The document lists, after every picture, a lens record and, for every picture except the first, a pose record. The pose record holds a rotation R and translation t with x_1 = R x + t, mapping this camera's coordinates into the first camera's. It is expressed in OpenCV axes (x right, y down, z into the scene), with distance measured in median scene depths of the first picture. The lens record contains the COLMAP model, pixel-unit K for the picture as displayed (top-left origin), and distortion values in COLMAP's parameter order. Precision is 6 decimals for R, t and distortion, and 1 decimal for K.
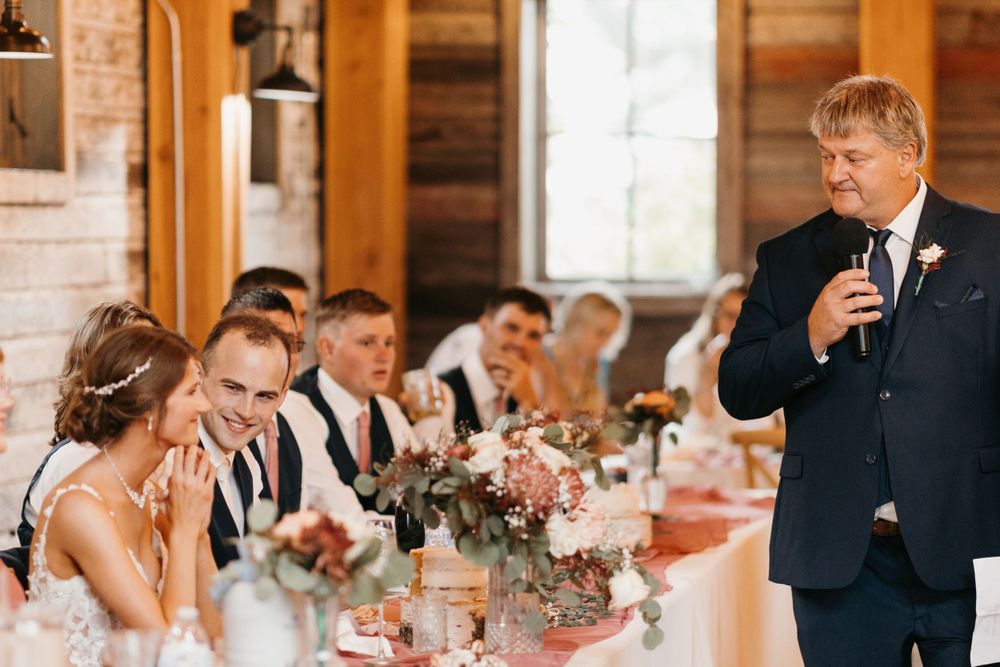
lens RADIAL K [[3741.7, 0, 500.0], [0, 3741.7, 333.5], [0, 0, 1]] dist [-0.167385, 2.130686]
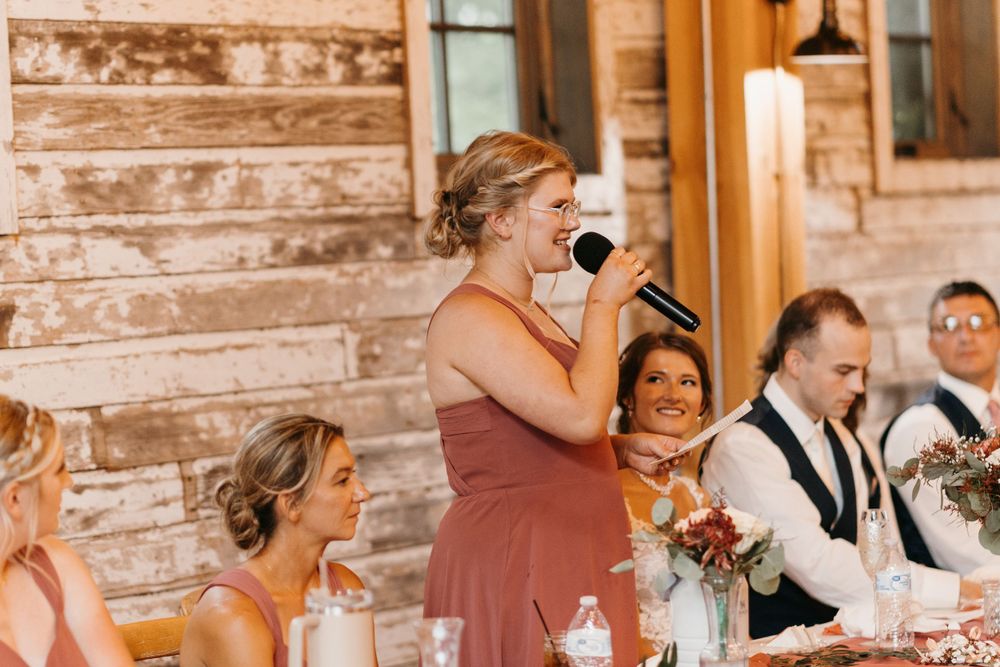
lens RADIAL K [[3741.7, 0, 500.0], [0, 3741.7, 333.5], [0, 0, 1]] dist [-0.167385, 2.130686]
pose [[0.915695, -0.014906, -0.401597, 0.257021], [0.020173, 0.999757, 0.008888, -0.010368], [0.401367, -0.016240, 0.915773, -0.007832]]
